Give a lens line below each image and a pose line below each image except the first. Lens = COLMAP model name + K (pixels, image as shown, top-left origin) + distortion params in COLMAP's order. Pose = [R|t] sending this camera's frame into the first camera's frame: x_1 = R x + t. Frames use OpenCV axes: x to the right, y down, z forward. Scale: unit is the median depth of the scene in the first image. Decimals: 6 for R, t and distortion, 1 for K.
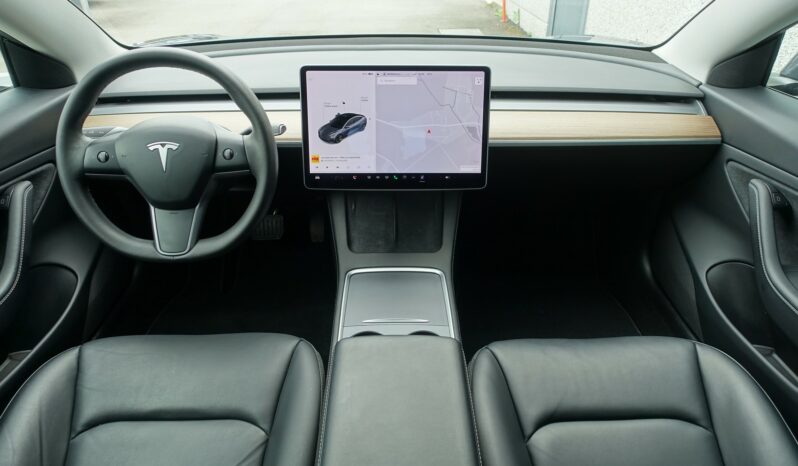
lens RADIAL K [[541.4, 0, 399.0], [0, 541.4, 233.0], [0, 0, 1]] dist [-0.009488, 0.005048]
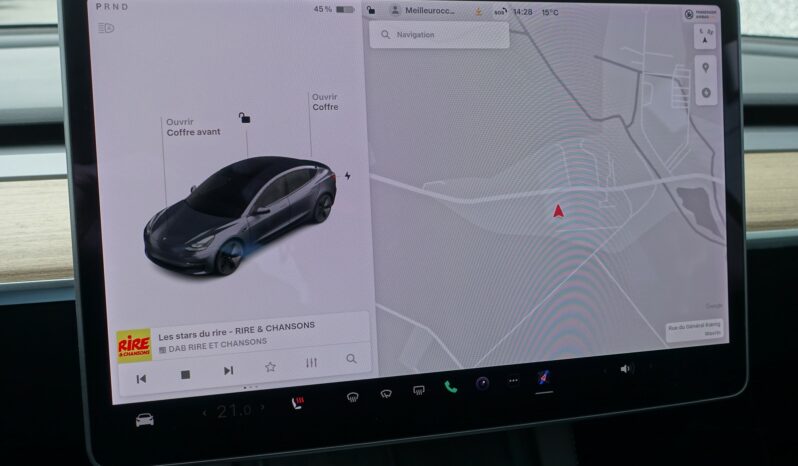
lens RADIAL K [[756.9, 0, 399.0], [0, 756.9, 233.0], [0, 0, 1]] dist [-0.007065, -0.008098]
pose [[0.976259, -0.056406, 0.209131, -0.106777], [0.098311, 0.975710, -0.195768, -0.108173], [-0.193009, 0.211680, 0.958091, 0.642246]]
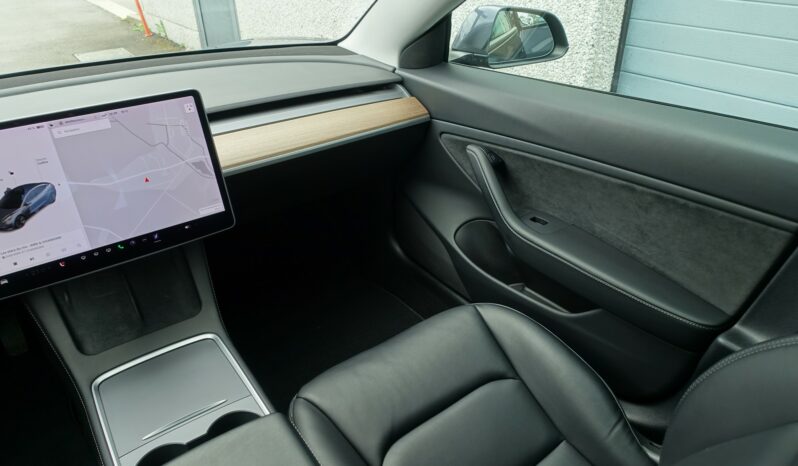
lens RADIAL K [[541.4, 0, 399.0], [0, 541.4, 233.0], [0, 0, 1]] dist [-0.009488, 0.005048]
pose [[0.820651, -0.303331, 0.484274, -0.049324], [0.307163, 0.948793, 0.073769, -0.056904], [-0.481853, 0.088213, 0.871801, 0.125363]]
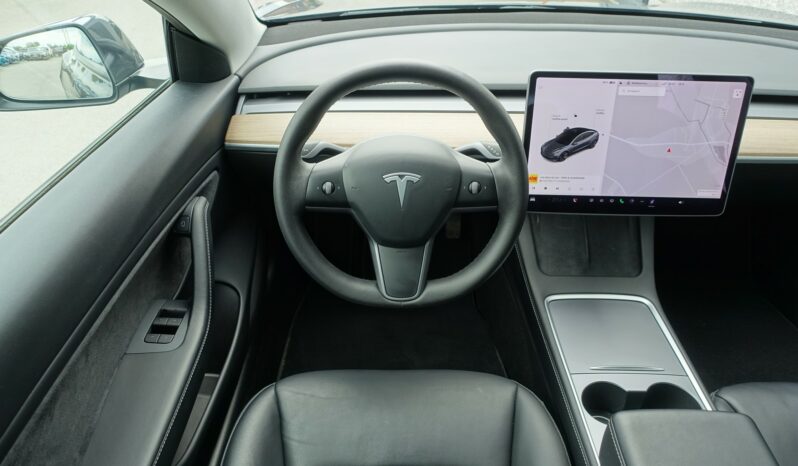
lens RADIAL K [[541.4, 0, 399.0], [0, 541.4, 233.0], [0, 0, 1]] dist [-0.009488, 0.005048]
pose [[0.999640, 0.023826, -0.012302, -0.358438], [-0.022403, 0.994209, 0.105105, -0.137310], [0.014735, -0.104792, 0.994385, 0.126699]]
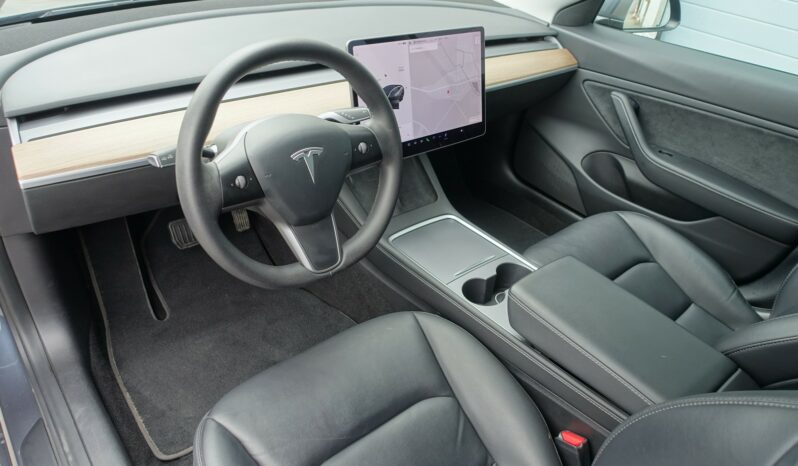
lens RADIAL K [[541.4, 0, 399.0], [0, 541.4, 233.0], [0, 0, 1]] dist [-0.009488, 0.005048]
pose [[0.777869, -0.291638, 0.556657, -0.706338], [0.225637, 0.956342, 0.185734, -0.139867], [-0.586522, -0.018875, 0.809714, 0.172676]]
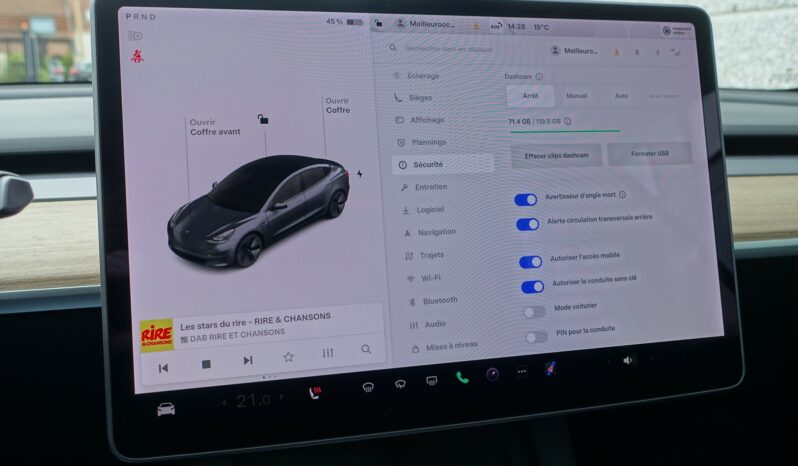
lens RADIAL K [[756.9, 0, 399.0], [0, 756.9, 233.0], [0, 0, 1]] dist [-0.007065, -0.008098]
pose [[0.967905, -0.052520, 0.245766, -0.130102], [0.127586, 0.945215, -0.300483, -0.061960], [-0.216520, 0.322195, 0.921580, 0.639993]]
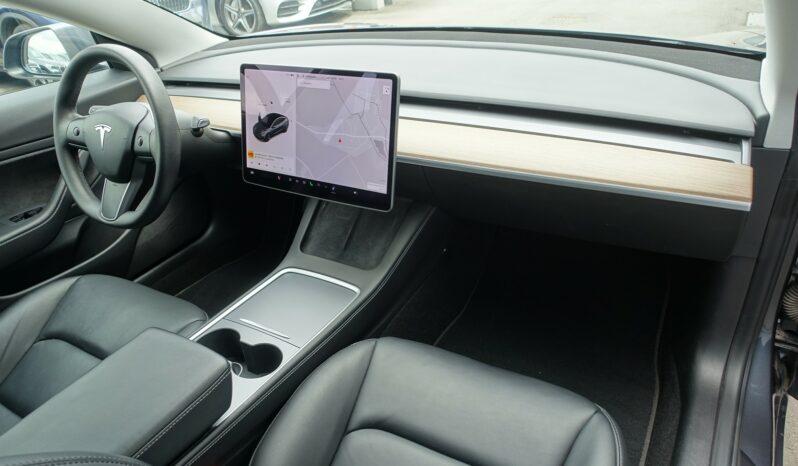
lens RADIAL K [[541.4, 0, 399.0], [0, 541.4, 233.0], [0, 0, 1]] dist [-0.009488, 0.005048]
pose [[0.846968, 0.199515, -0.492787, 0.626911], [-0.183646, 0.979650, 0.080993, -0.125946], [0.498919, 0.021900, 0.866372, 0.251160]]
